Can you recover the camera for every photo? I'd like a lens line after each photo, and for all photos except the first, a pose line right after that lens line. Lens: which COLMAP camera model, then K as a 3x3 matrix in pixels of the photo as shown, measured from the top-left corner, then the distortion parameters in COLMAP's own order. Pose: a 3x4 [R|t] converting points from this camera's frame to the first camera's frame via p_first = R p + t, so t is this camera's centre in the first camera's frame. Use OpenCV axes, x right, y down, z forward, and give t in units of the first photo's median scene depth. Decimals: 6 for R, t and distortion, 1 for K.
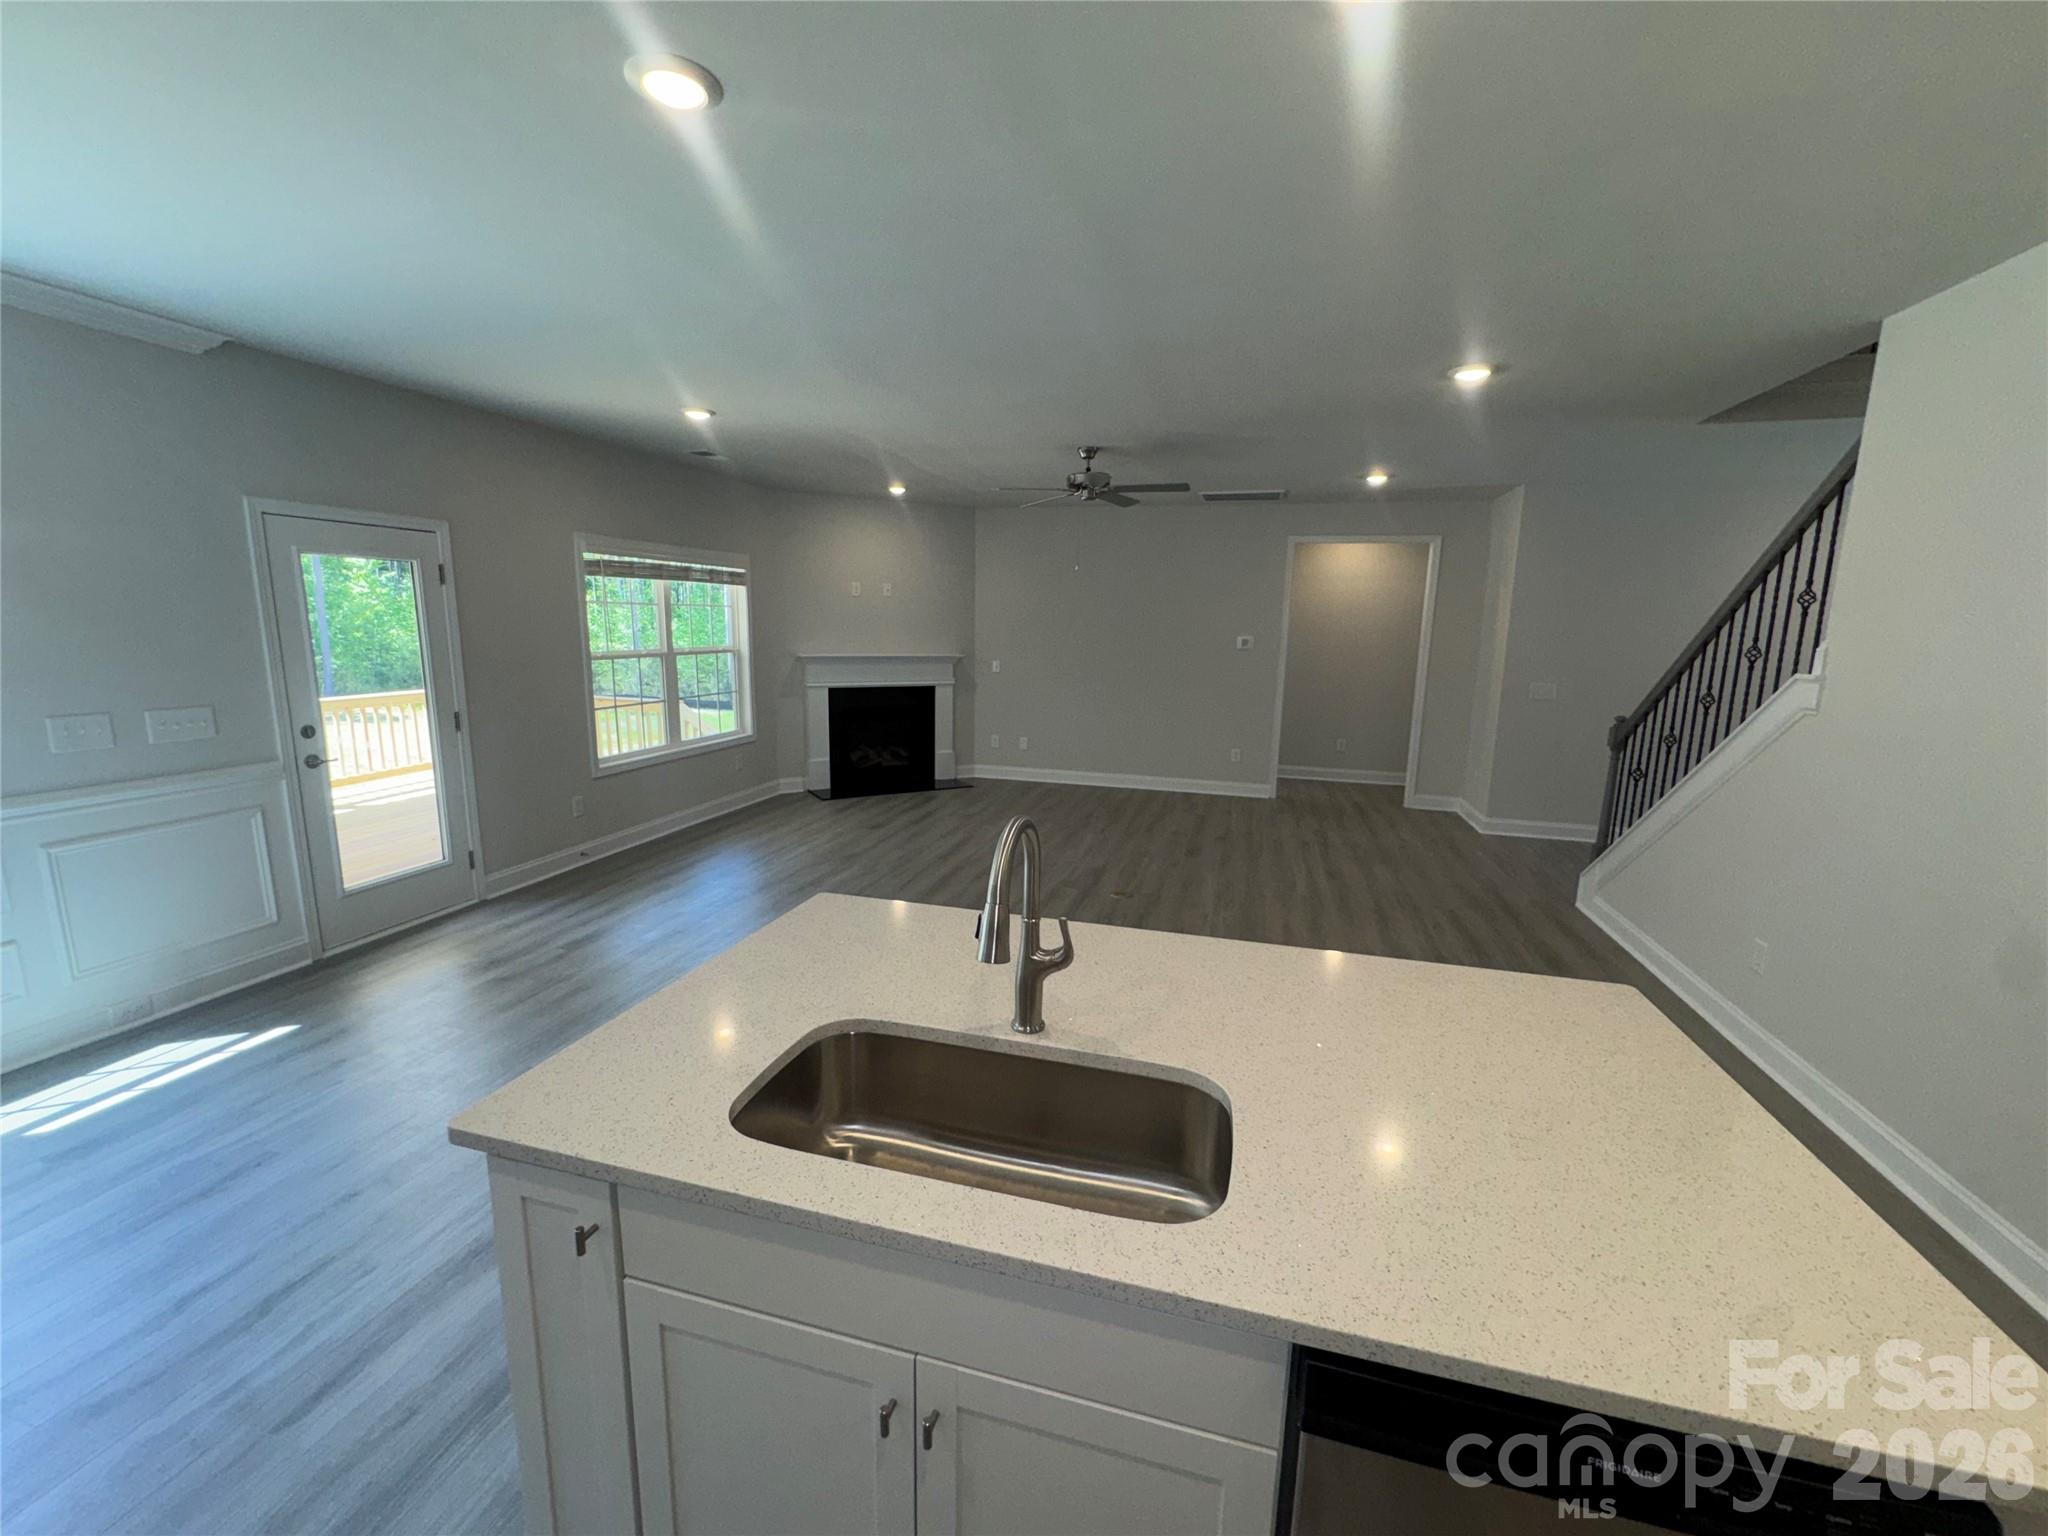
lens RADIAL K [[818.3, 0, 1021.0], [0, 818.3, 769.8], [0, 0, 1]] dist [-0.001470, -0.000083]
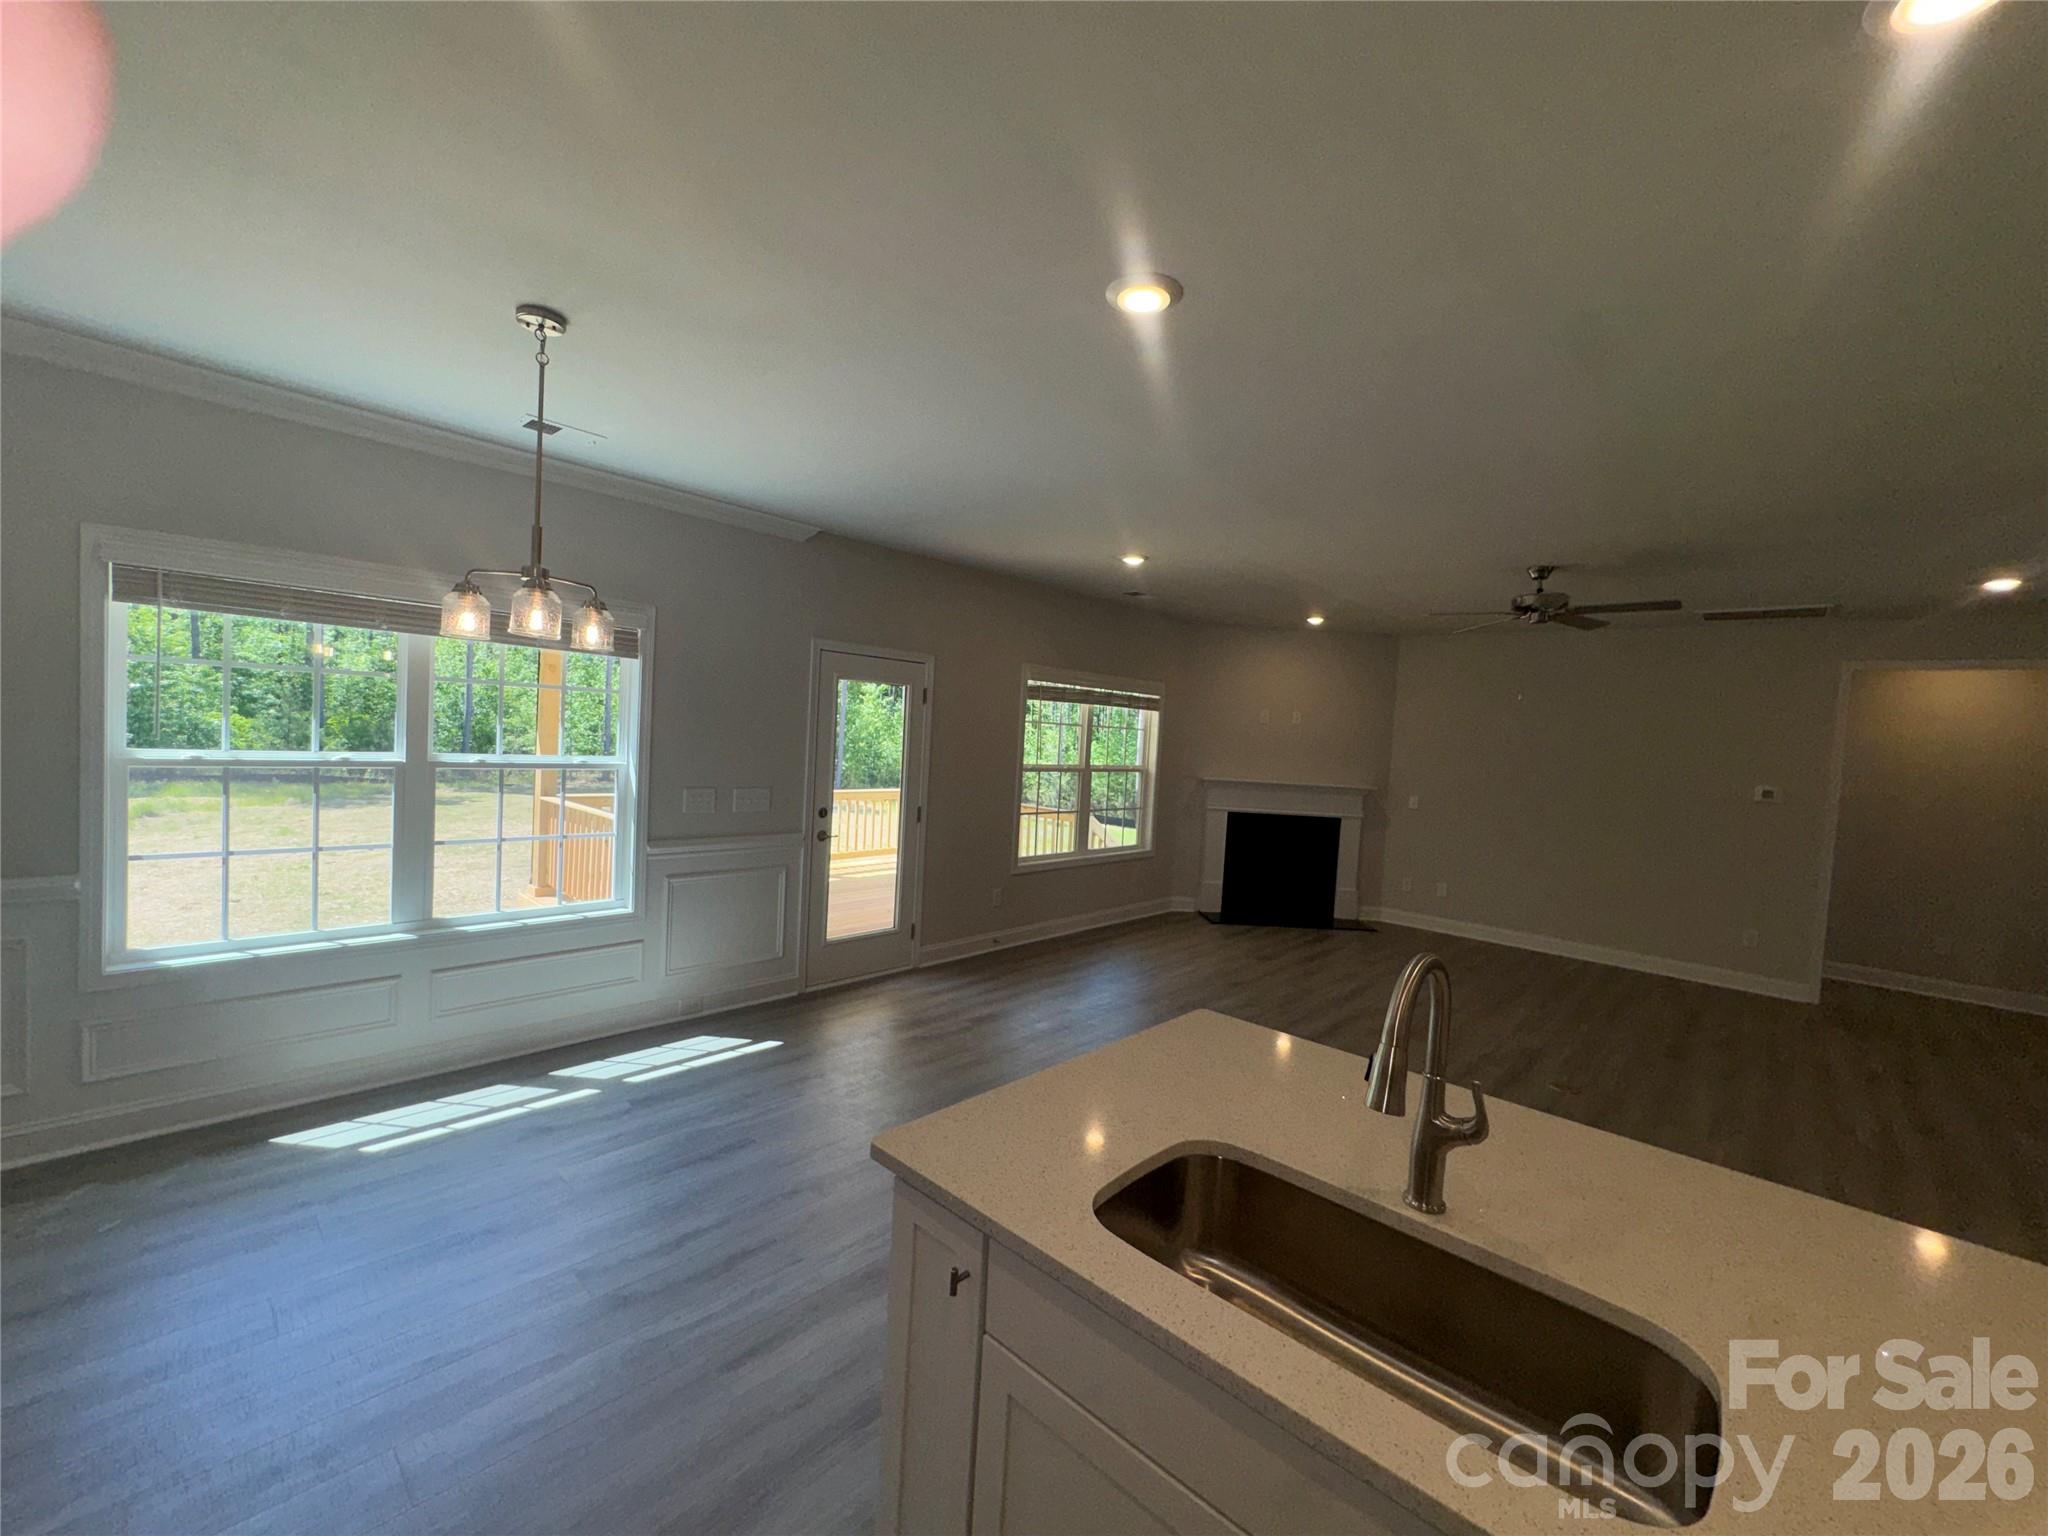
lens RADIAL K [[818.3, 0, 1025.7], [0, 818.3, 770.2], [0, 0, 1]] dist [-0.001470, -0.000083]
pose [[0.887591, 0.051154, -0.457782, 0.002749], [-0.120872, 0.984854, -0.124306, 0.008195], [0.444490, 0.165666, 0.880331, -0.008417]]
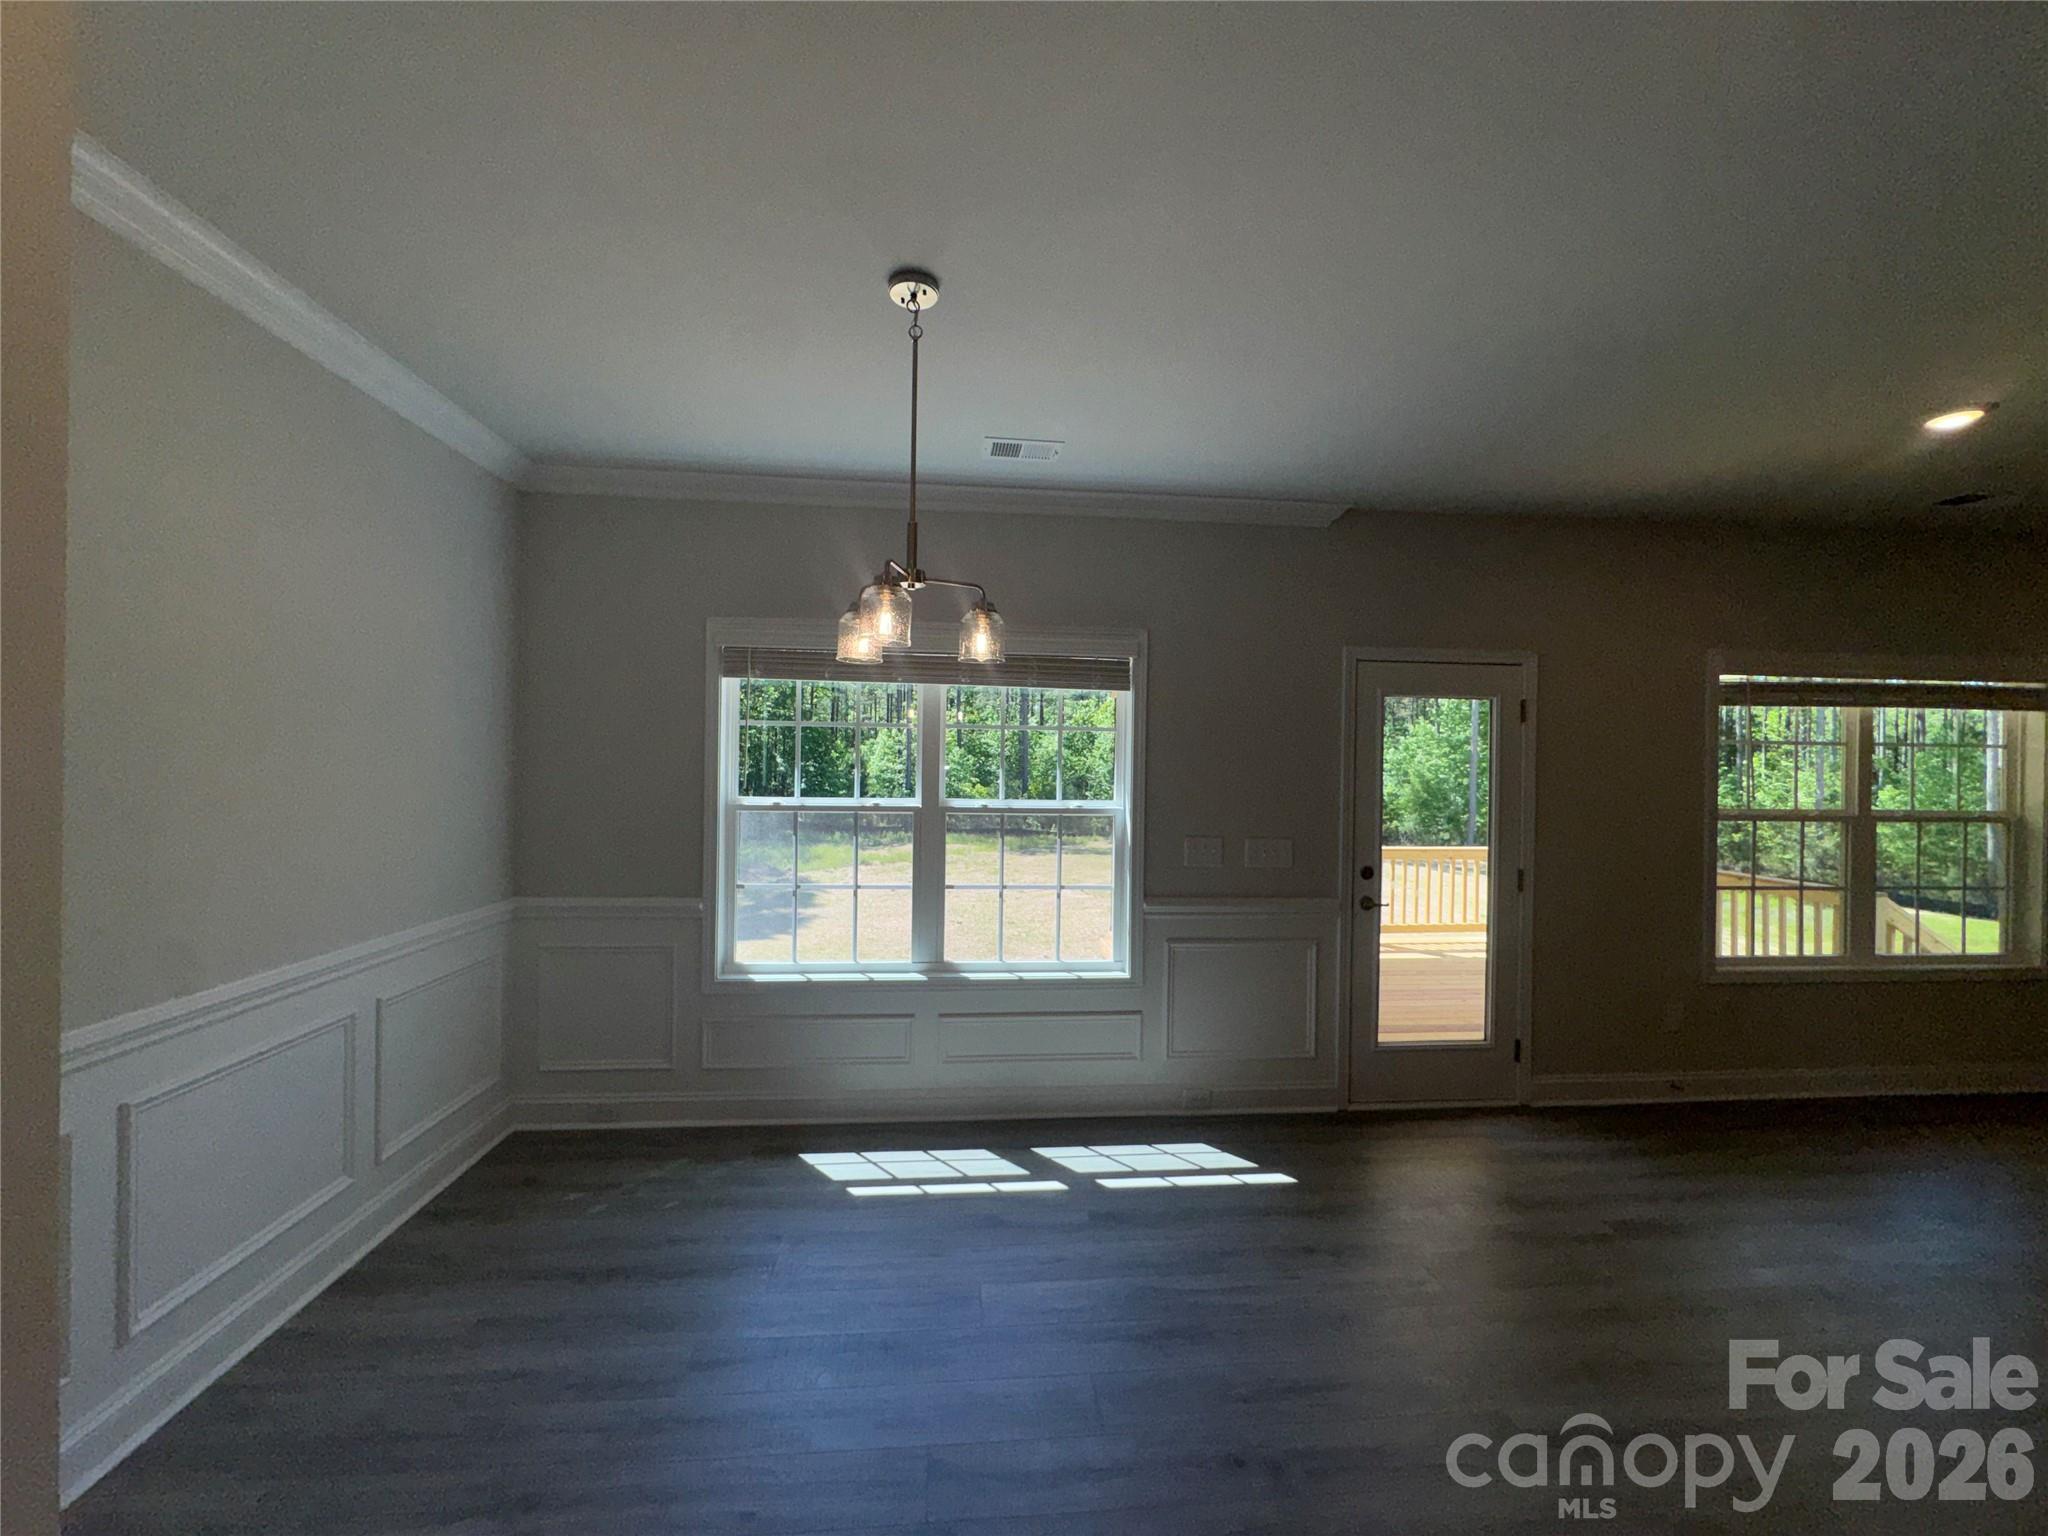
lens RADIAL K [[818.3, 0, 1024.9], [0, 818.3, 770.9], [0, 0, 1]] dist [-0.001470, -0.000083]
pose [[0.355114, -0.011516, -0.934752, -0.081348], [-0.175494, 0.981325, -0.078761, -0.014230], [0.918202, 0.192013, 0.346462, 0.217567]]
